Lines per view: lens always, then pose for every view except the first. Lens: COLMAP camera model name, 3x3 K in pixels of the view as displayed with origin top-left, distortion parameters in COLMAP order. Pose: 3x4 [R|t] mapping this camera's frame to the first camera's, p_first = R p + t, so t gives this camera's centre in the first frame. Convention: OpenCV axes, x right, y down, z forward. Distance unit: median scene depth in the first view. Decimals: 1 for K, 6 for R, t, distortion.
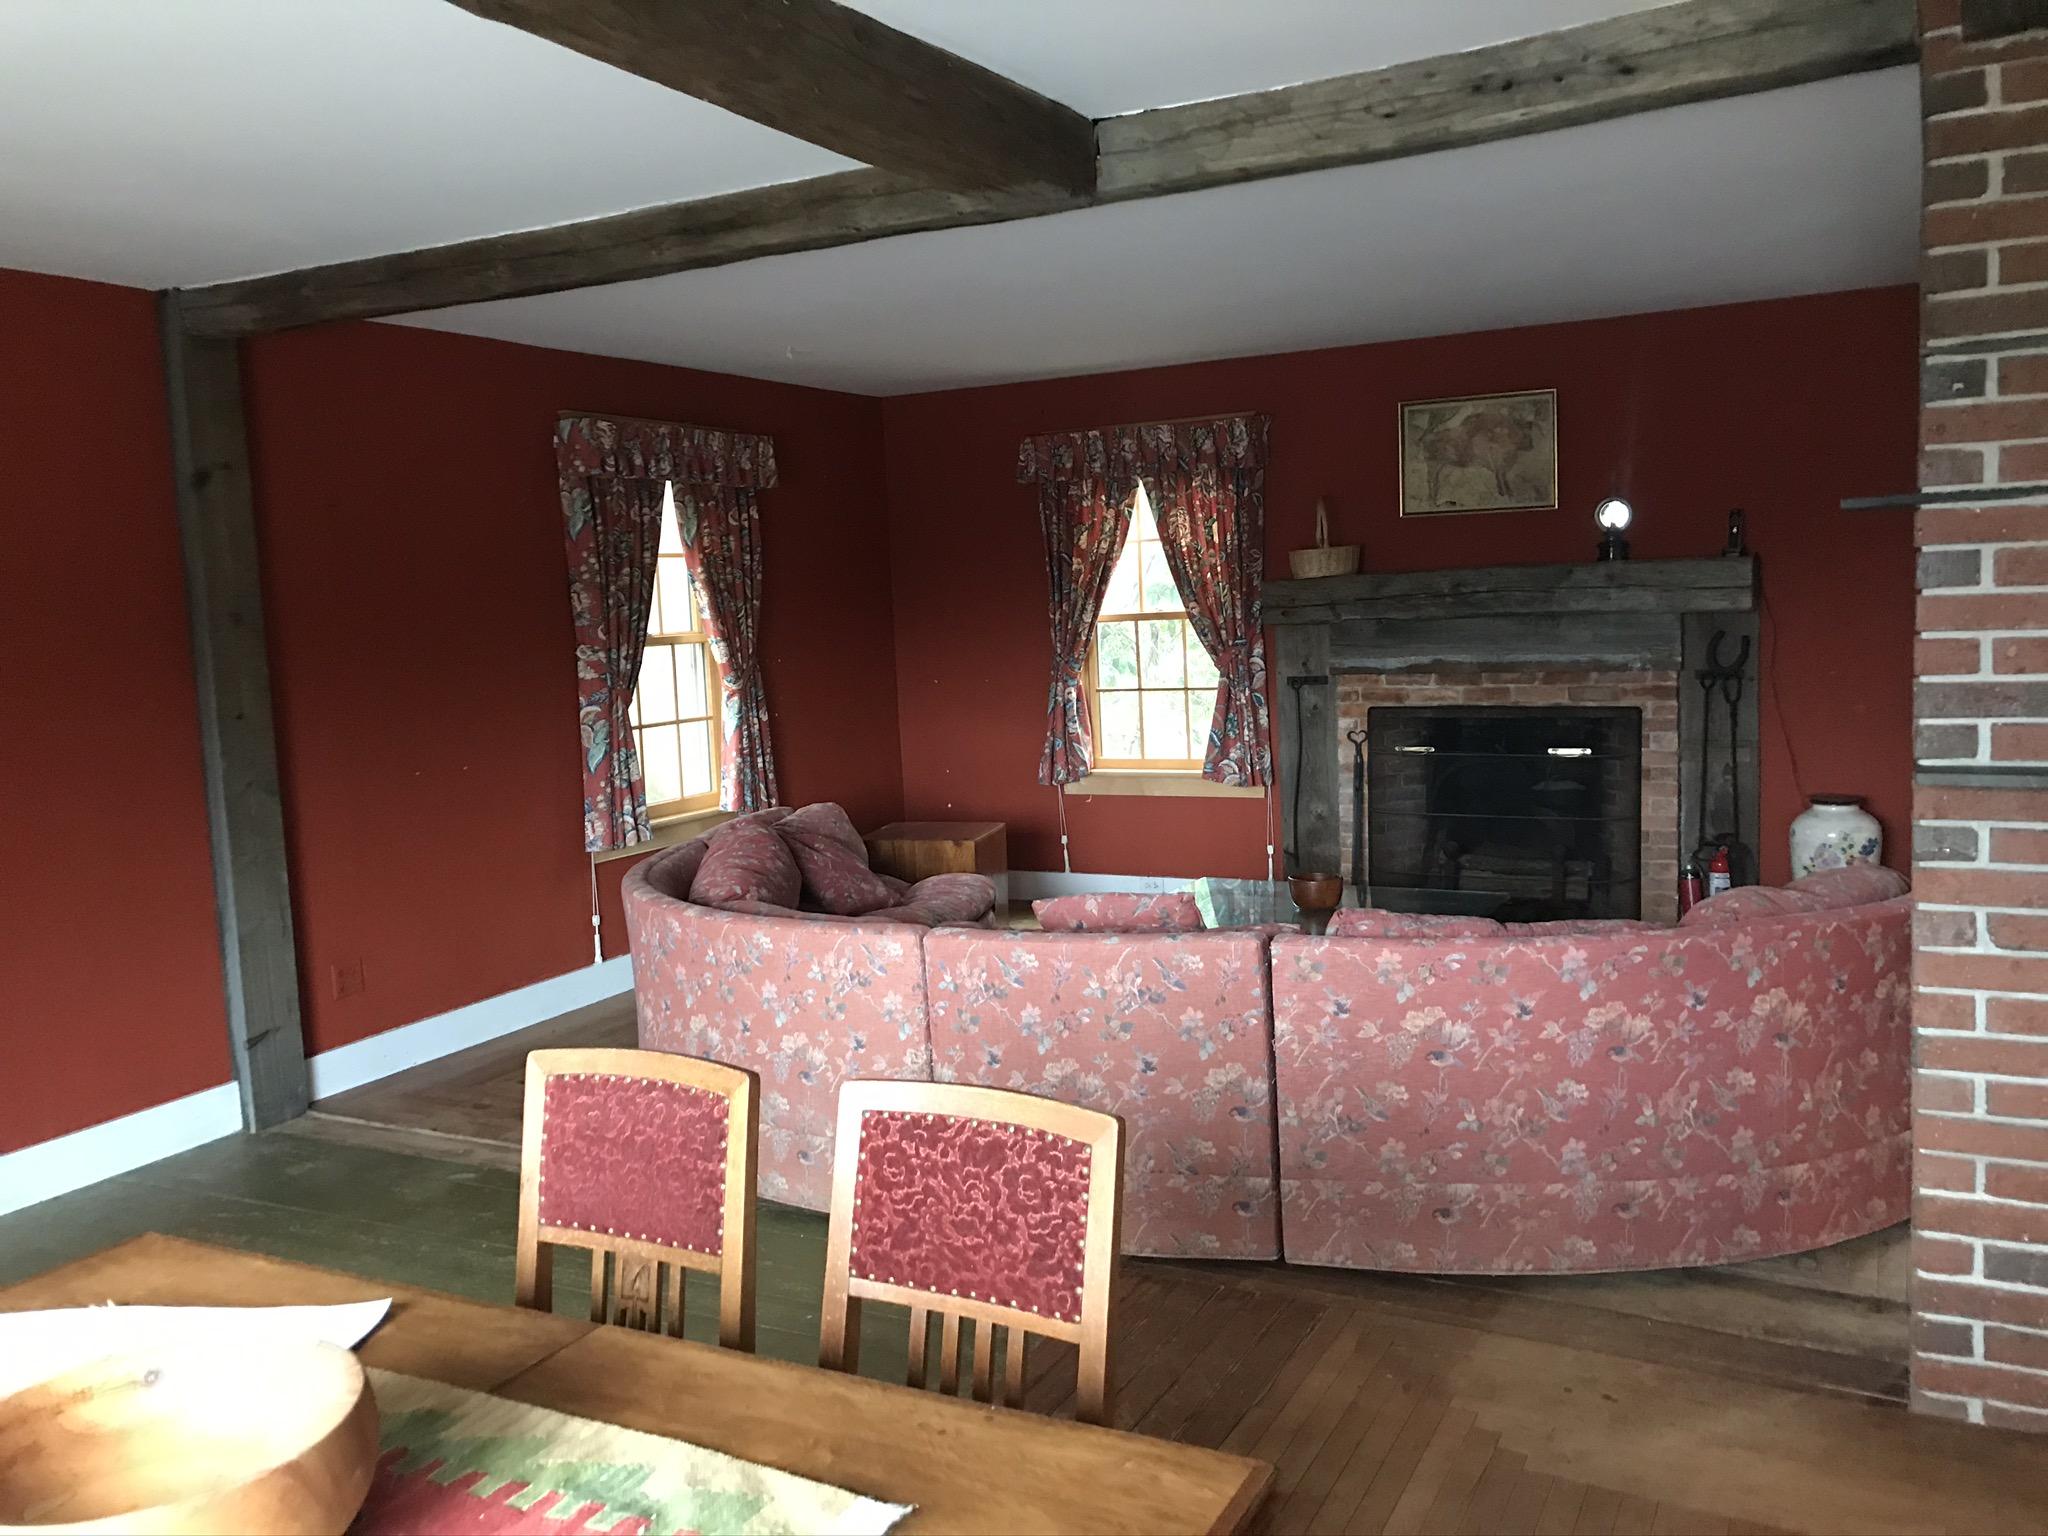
lens RADIAL K [[1662.3, 0, 1026.3], [0, 1662.3, 768.5], [0, 0, 1]] dist [0.017954, 0.000004]
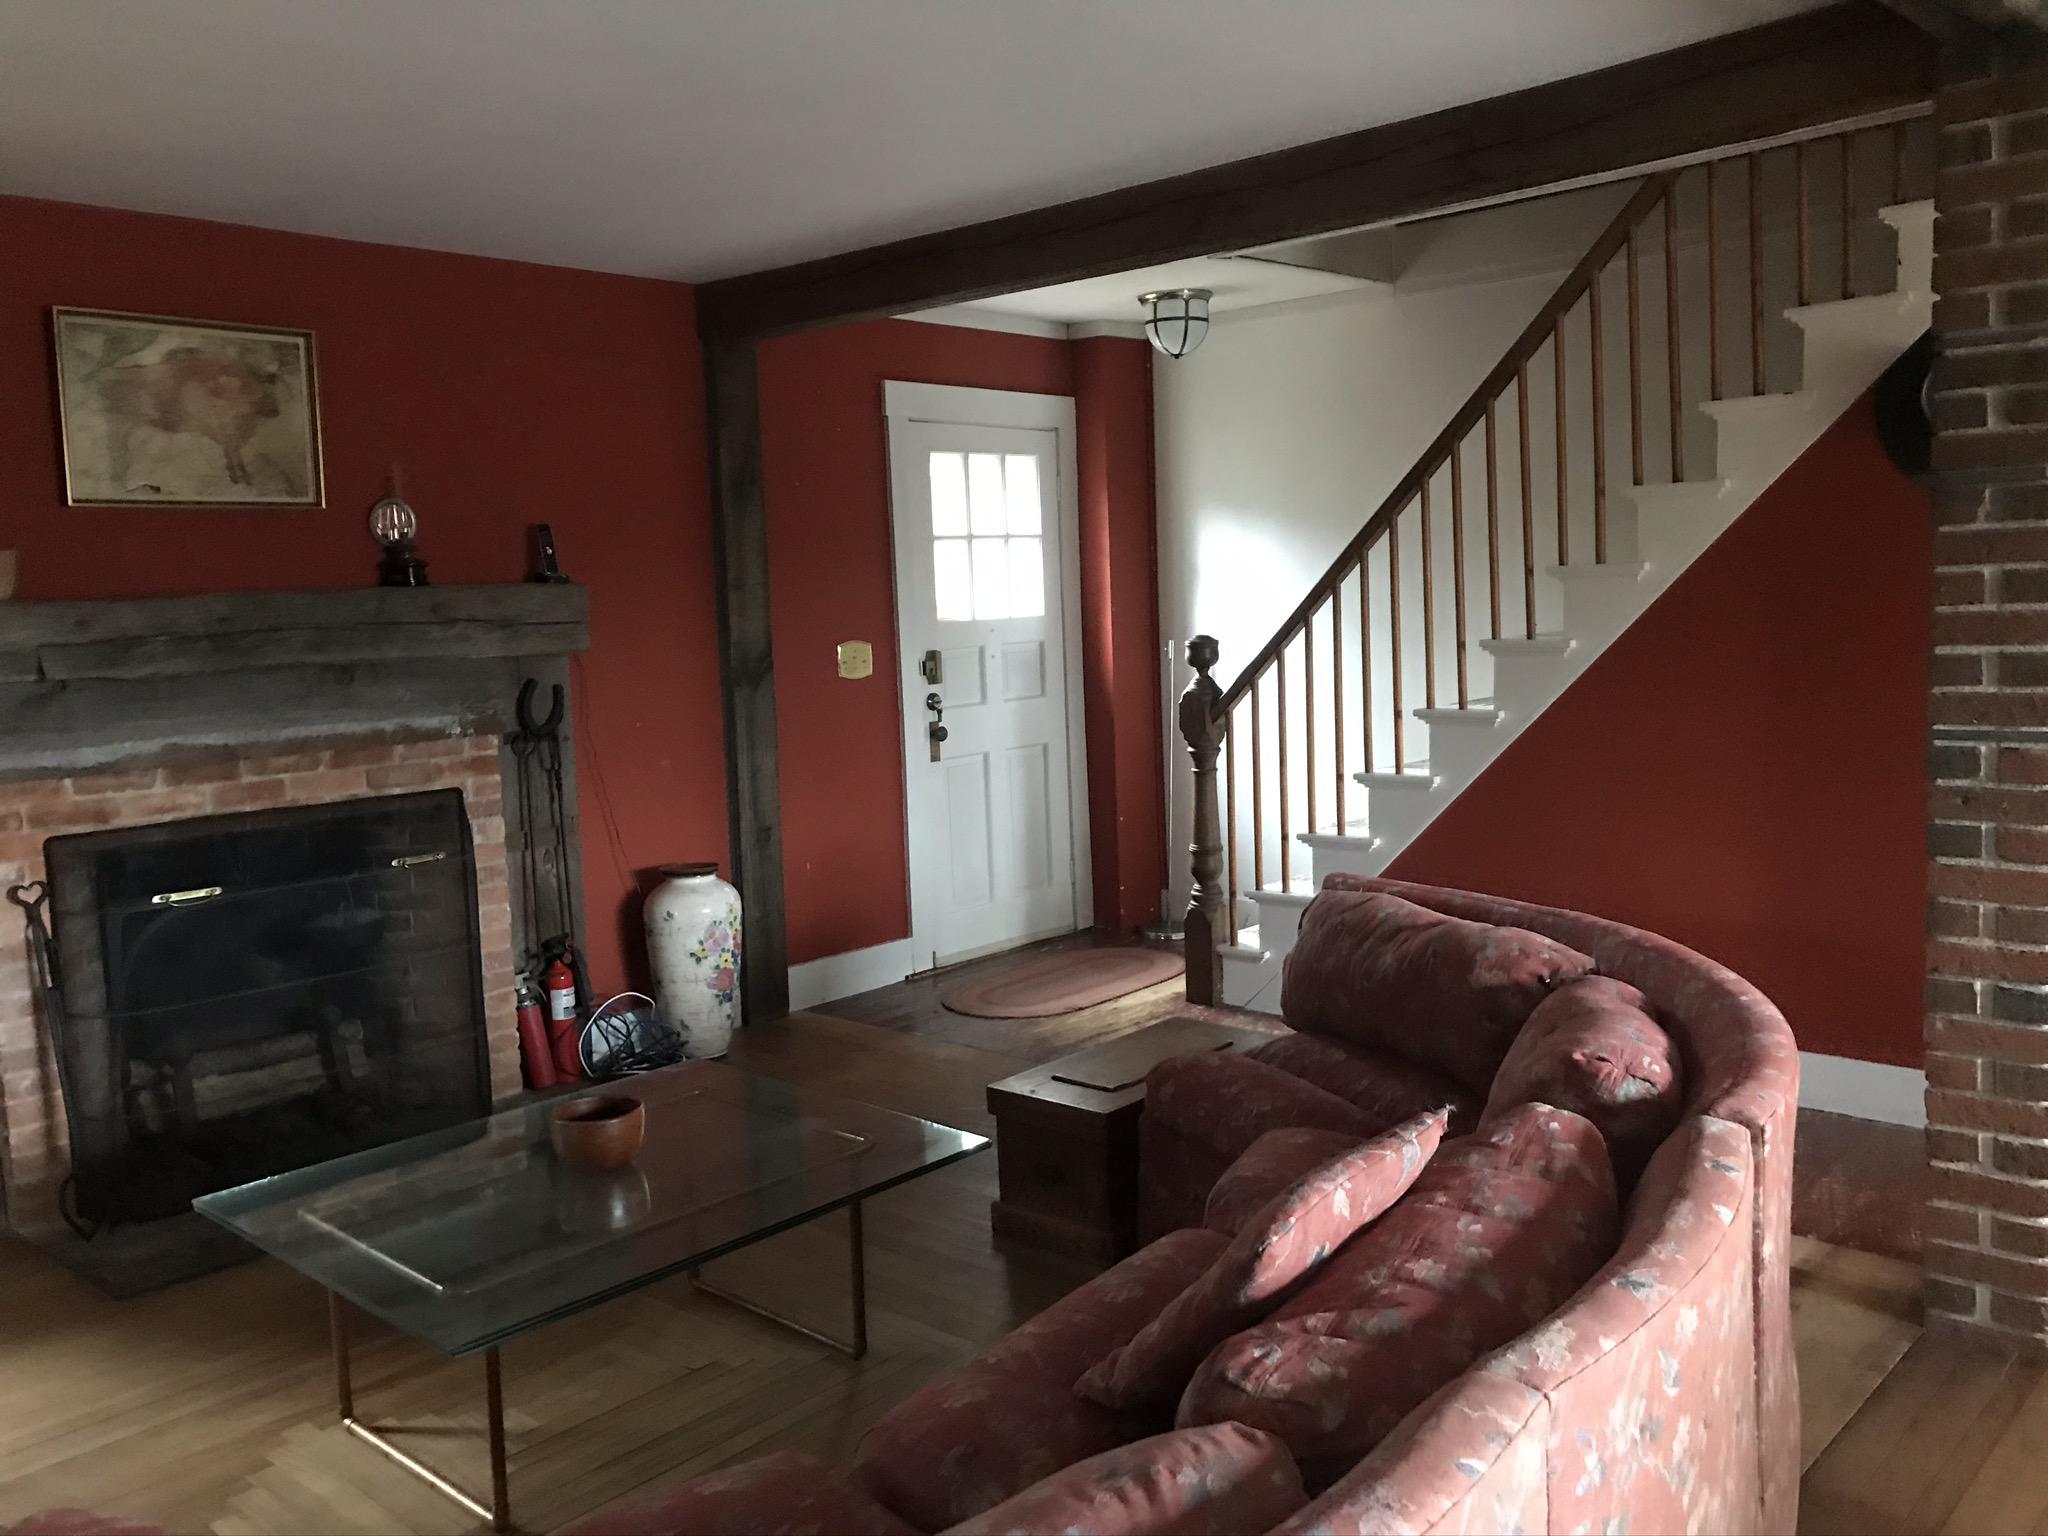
lens RADIAL K [[1662.3, 0, 1026.2], [0, 1662.3, 757.9], [0, 0, 1]] dist [0.017954, 0.000004]
pose [[0.254316, -0.070217, 0.964569, -0.265441], [0.130305, 0.990754, 0.037767, -0.044100], [-0.958303, 0.116083, 0.261114, 0.557486]]
